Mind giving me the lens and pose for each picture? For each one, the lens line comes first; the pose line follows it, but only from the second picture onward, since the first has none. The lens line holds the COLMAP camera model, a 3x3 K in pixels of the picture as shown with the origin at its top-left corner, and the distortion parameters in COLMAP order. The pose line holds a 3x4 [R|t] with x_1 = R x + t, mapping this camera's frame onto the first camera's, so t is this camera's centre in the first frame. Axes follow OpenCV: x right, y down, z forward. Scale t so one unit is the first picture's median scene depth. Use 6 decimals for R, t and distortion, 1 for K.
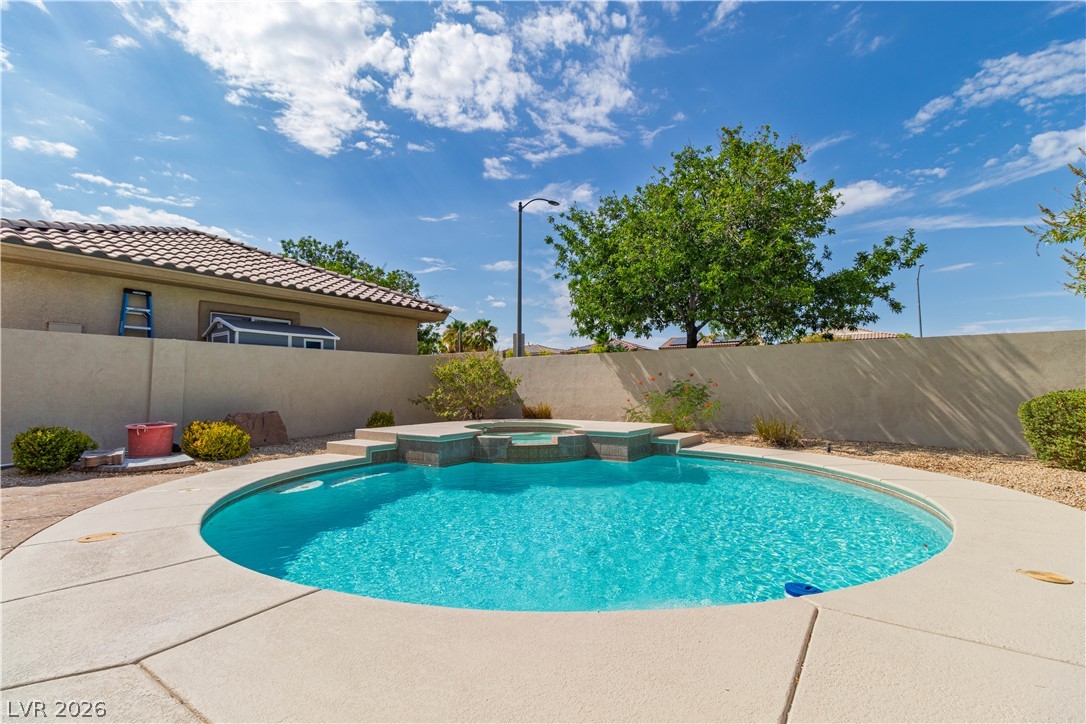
lens RADIAL K [[499.9, 0, 543.0], [0, 499.9, 362.0], [0, 0, 1]] dist [0.003384, 0.000393]
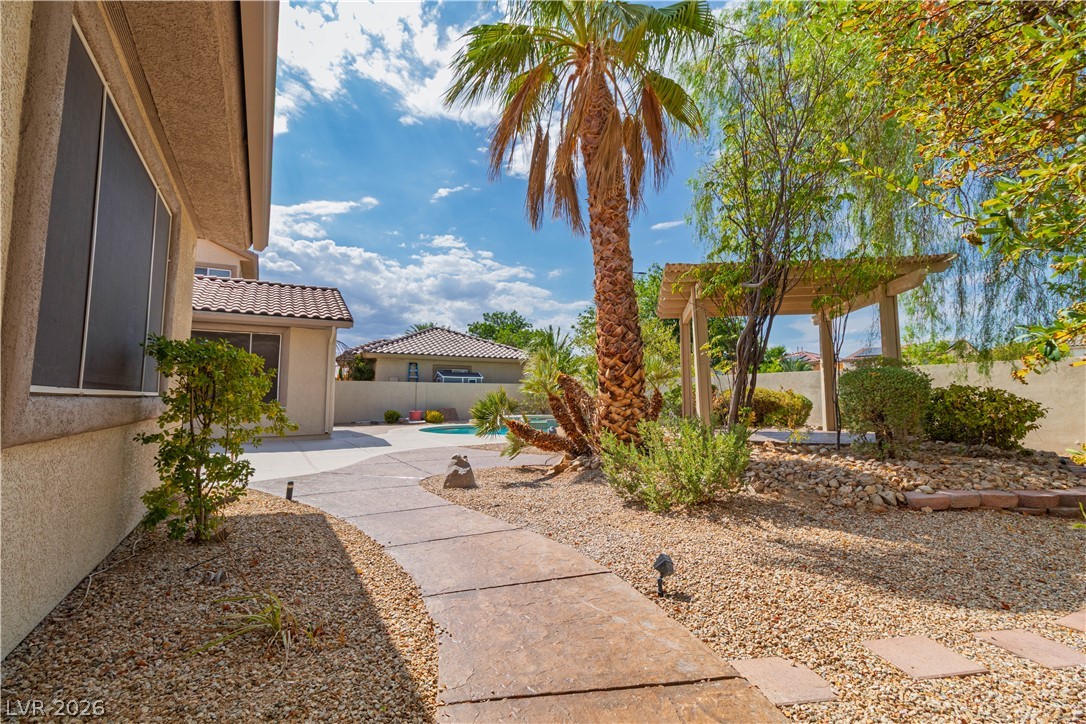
lens RADIAL K [[499.9, 0, 543.0], [0, 499.9, 362.0], [0, 0, 1]] dist [0.003384, 0.000393]
pose [[0.896779, -0.035924, -0.441017, 0.923651], [0.025229, 0.999229, -0.030093, -0.047882], [0.441758, 0.015860, 0.896994, -1.017181]]
